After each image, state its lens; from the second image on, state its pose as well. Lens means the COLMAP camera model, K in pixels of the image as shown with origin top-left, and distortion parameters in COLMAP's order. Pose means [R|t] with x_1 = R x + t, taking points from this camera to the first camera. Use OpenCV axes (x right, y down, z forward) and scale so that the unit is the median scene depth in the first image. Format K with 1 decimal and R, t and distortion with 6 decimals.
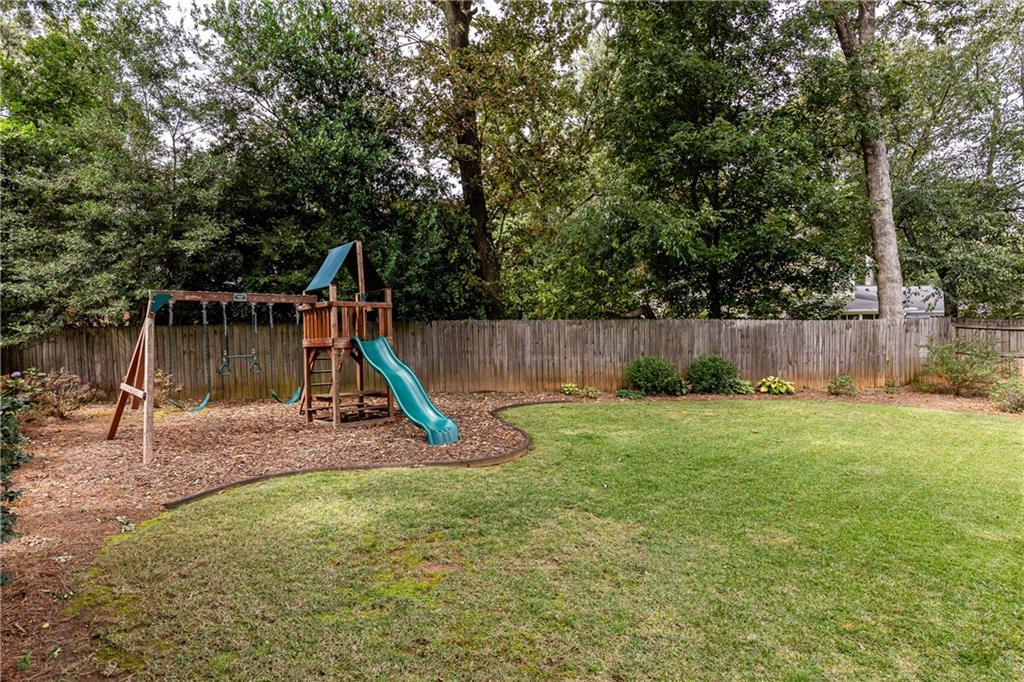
lens RADIAL K [[549.8, 0, 509.7], [0, 549.8, 341.4], [0, 0, 1]] dist [0.004627, 0.000712]
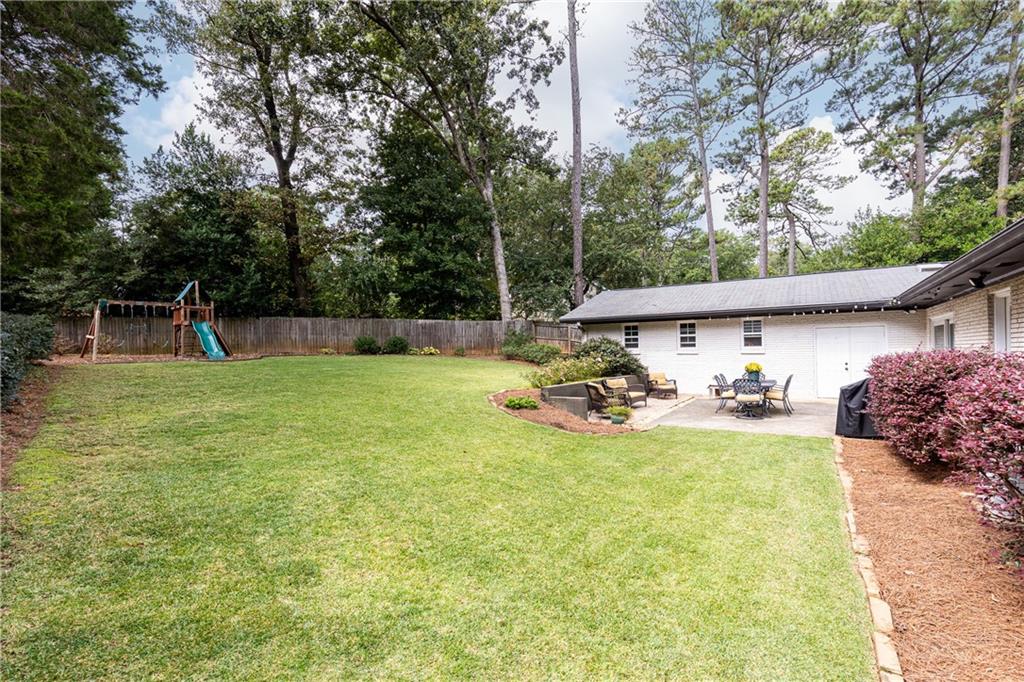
lens RADIAL K [[469.1, 0, 514.8], [0, 469.1, 342.6], [0, 0, 1]] dist [0.003238, 0.000027]
pose [[0.995551, 0.014088, 0.093162, 0.710303], [-0.013376, 0.999876, -0.008260, 0.065432], [-0.093267, 0.006977, 0.995617, -0.901789]]
